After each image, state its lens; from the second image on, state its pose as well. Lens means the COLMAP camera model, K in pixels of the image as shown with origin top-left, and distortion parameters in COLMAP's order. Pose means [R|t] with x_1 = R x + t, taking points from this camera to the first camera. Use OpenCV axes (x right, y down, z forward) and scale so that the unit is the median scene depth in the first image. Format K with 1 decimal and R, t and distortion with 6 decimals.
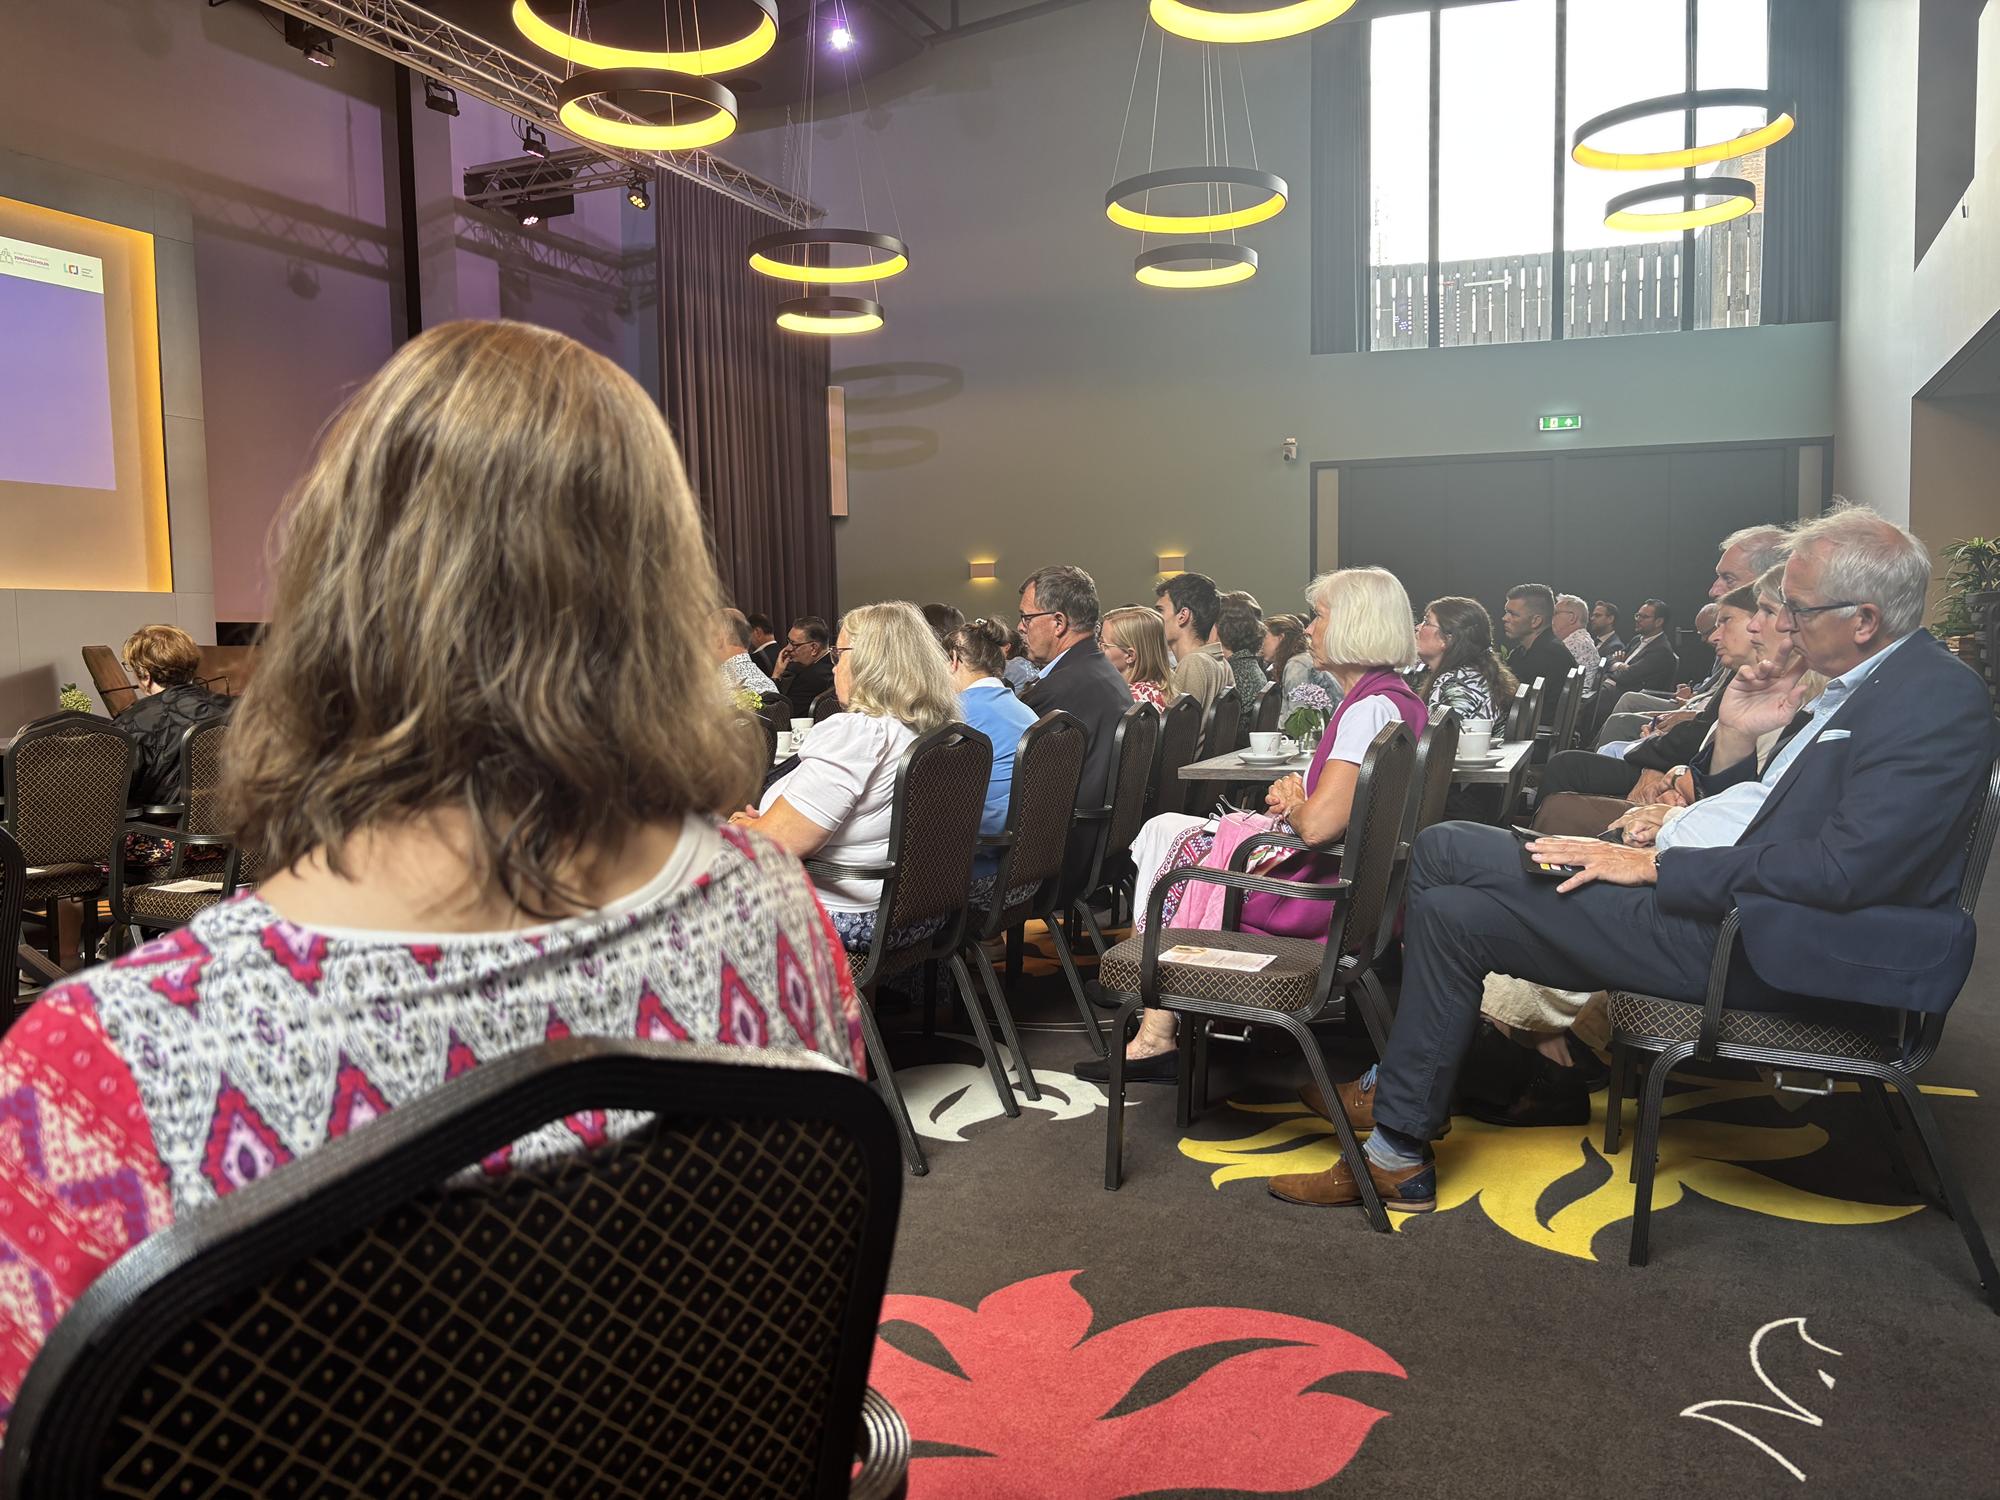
lens RADIAL K [[1513.3, 0, 992.2], [0, 1513.3, 746.6], [0, 0, 1]] dist [0.052856, -0.061203]
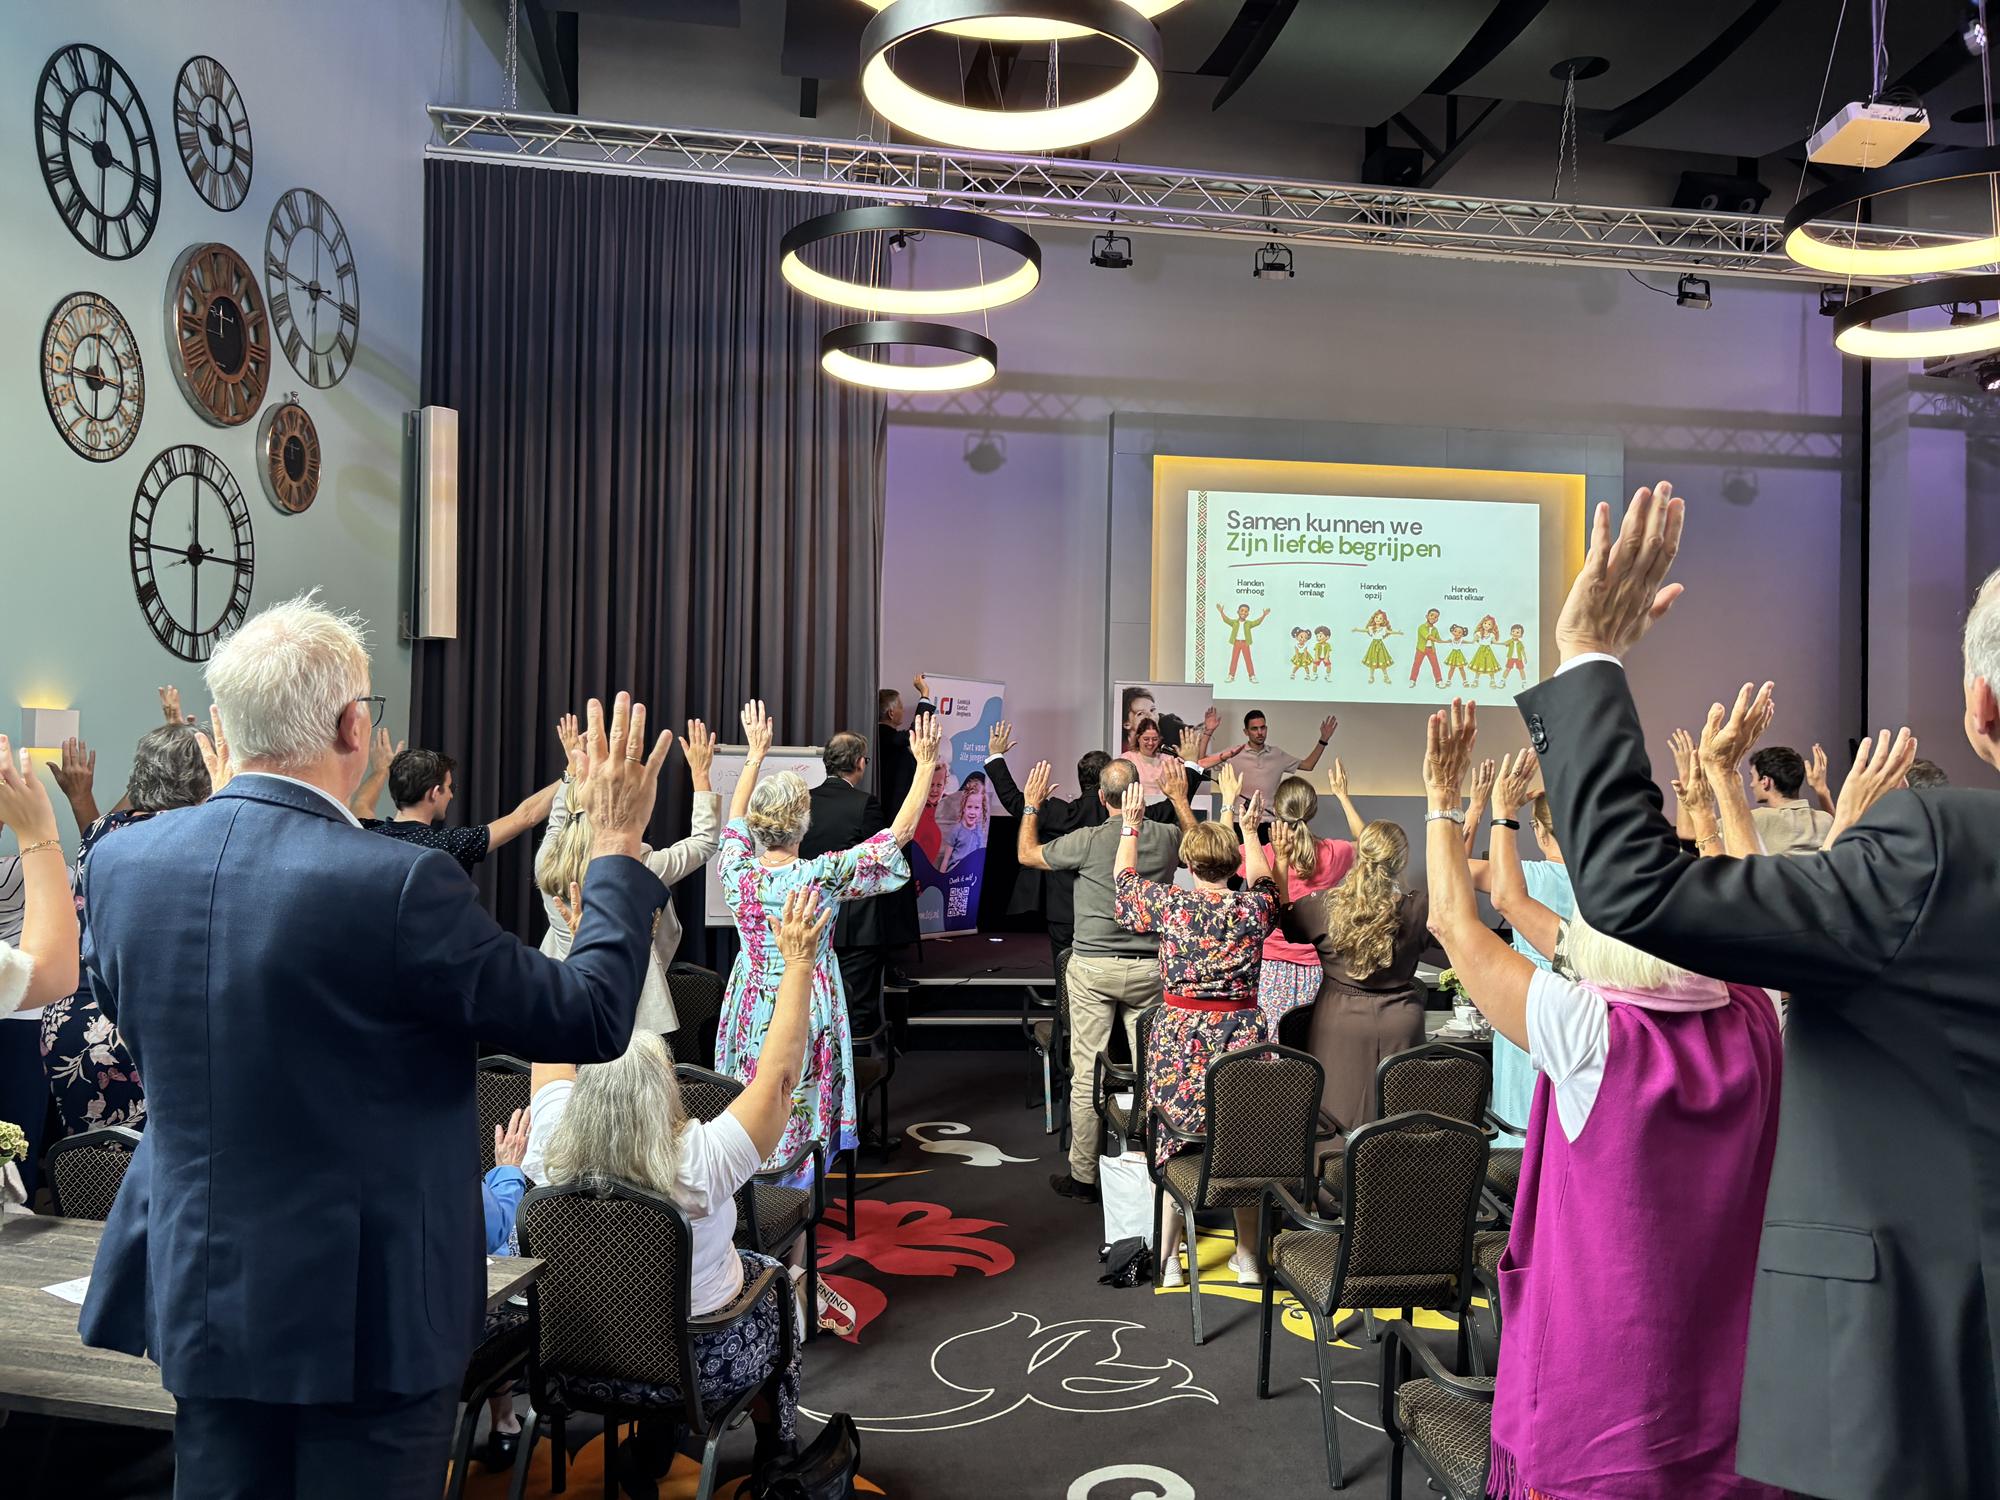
lens RADIAL K [[1513.3, 0, 986.1], [0, 1513.3, 739.8], [0, 0, 1]] dist [0.052856, -0.061203]
pose [[0.549604, 0.009930, -0.835366, 0.134545], [-0.085088, 0.995395, -0.044149, -0.061129], [0.831081, 0.095344, 0.547918, 0.061651]]
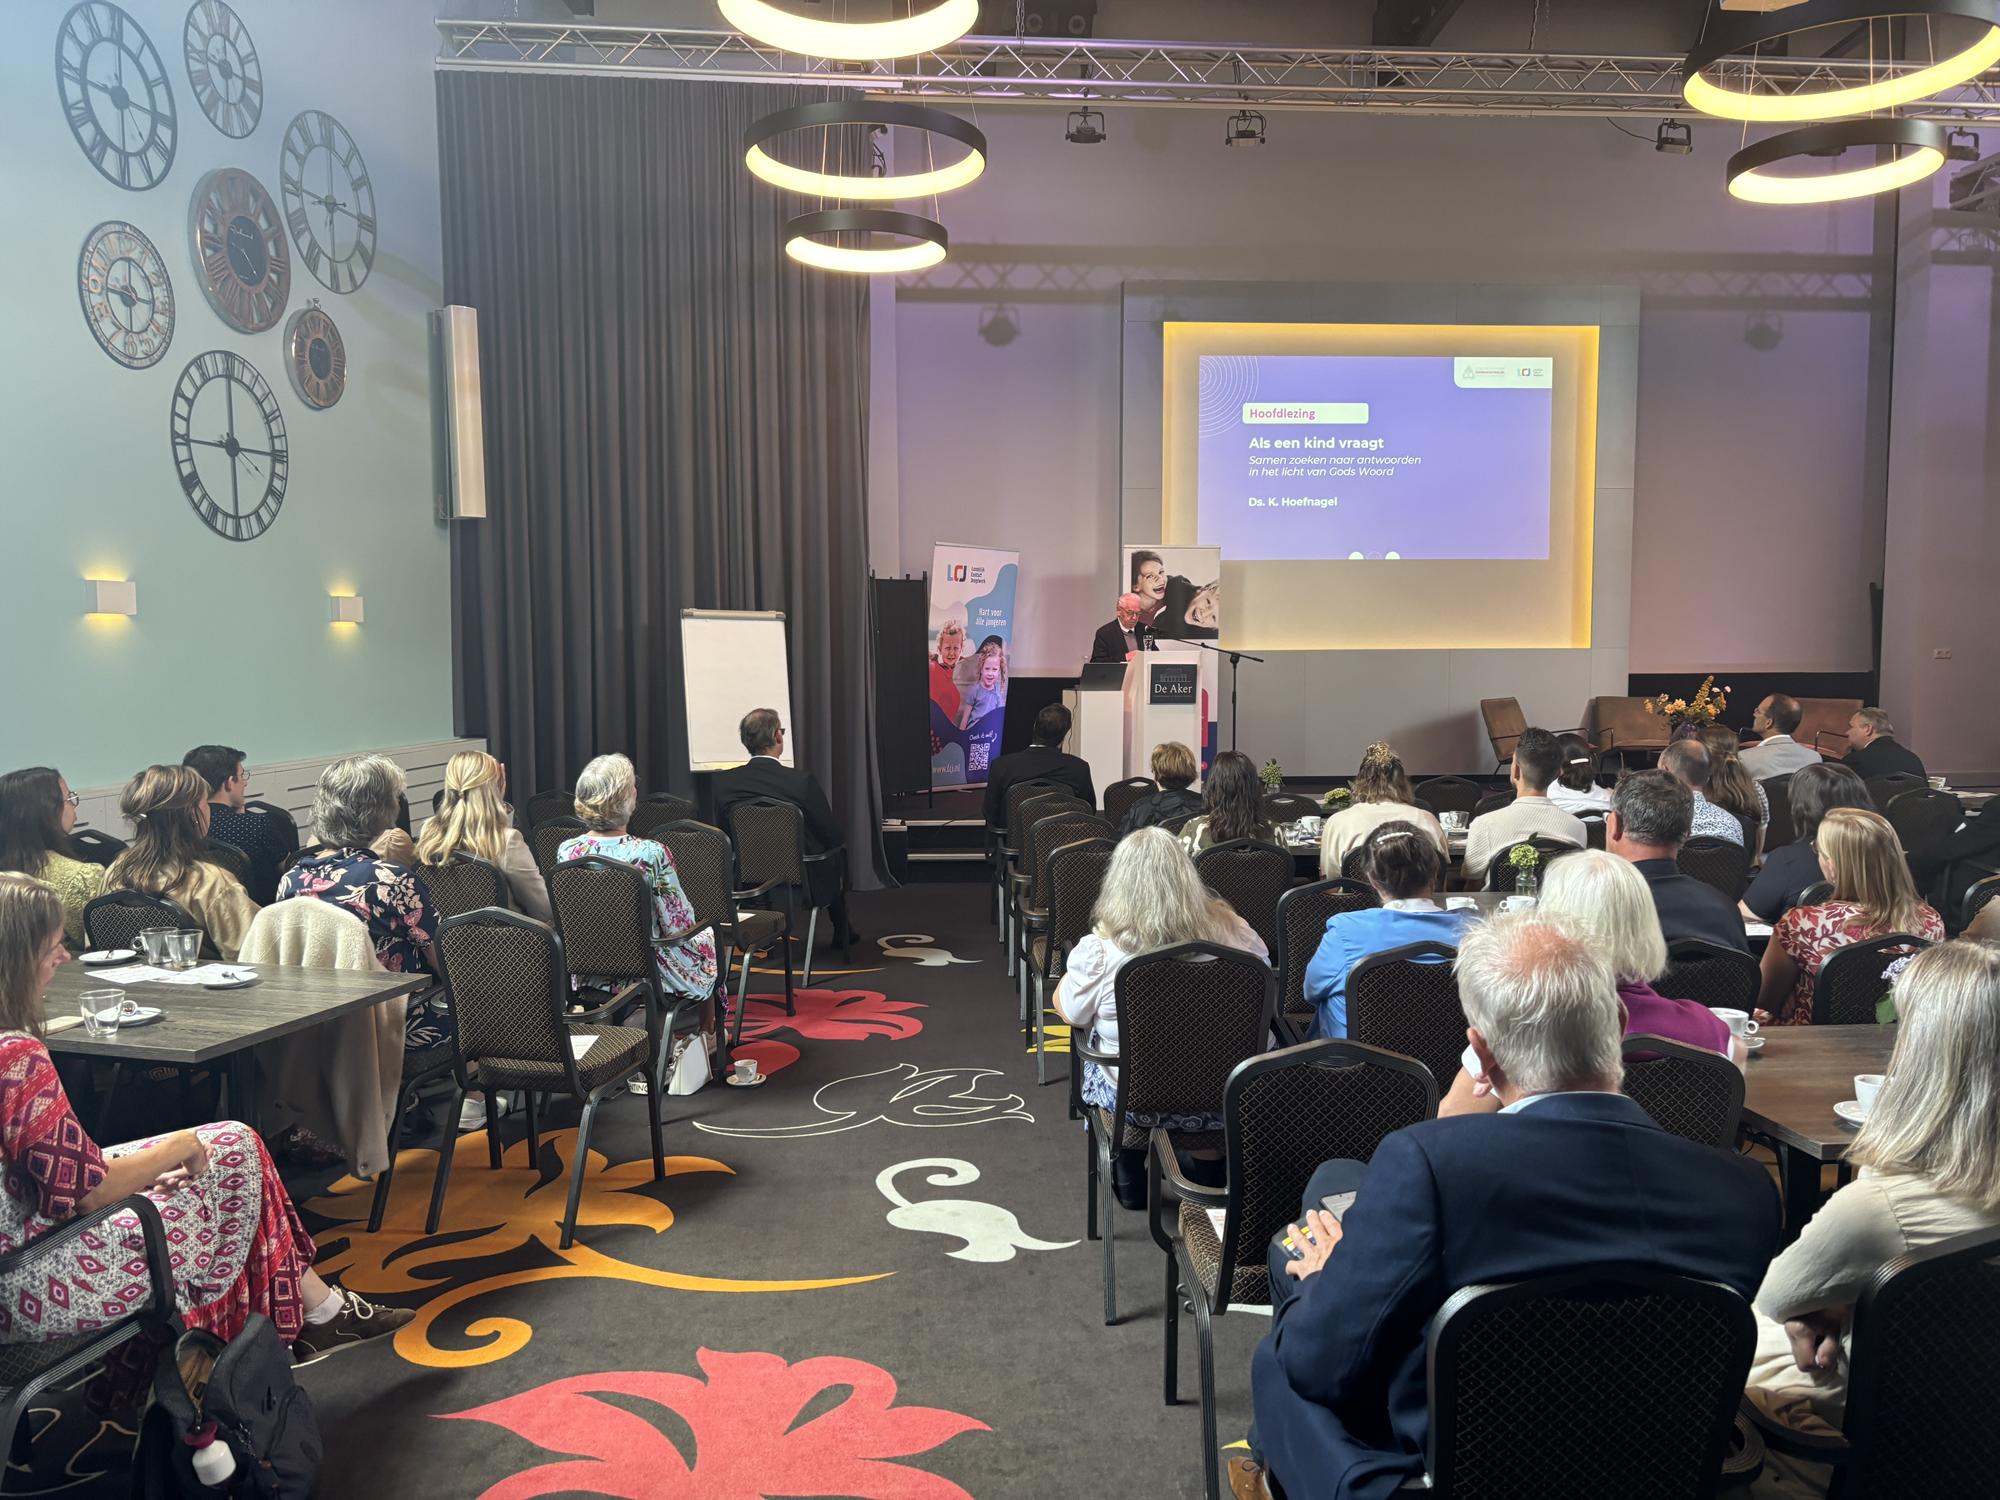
lens RADIAL K [[1513.3, 0, 987.9], [0, 1513.3, 760.7], [0, 0, 1]] dist [0.052856, -0.061203]
pose [[0.479770, 0.080606, -0.873684, 0.233353], [-0.066432, 0.996250, 0.055433, -0.053874], [0.874876, 0.031446, 0.483325, 0.091341]]
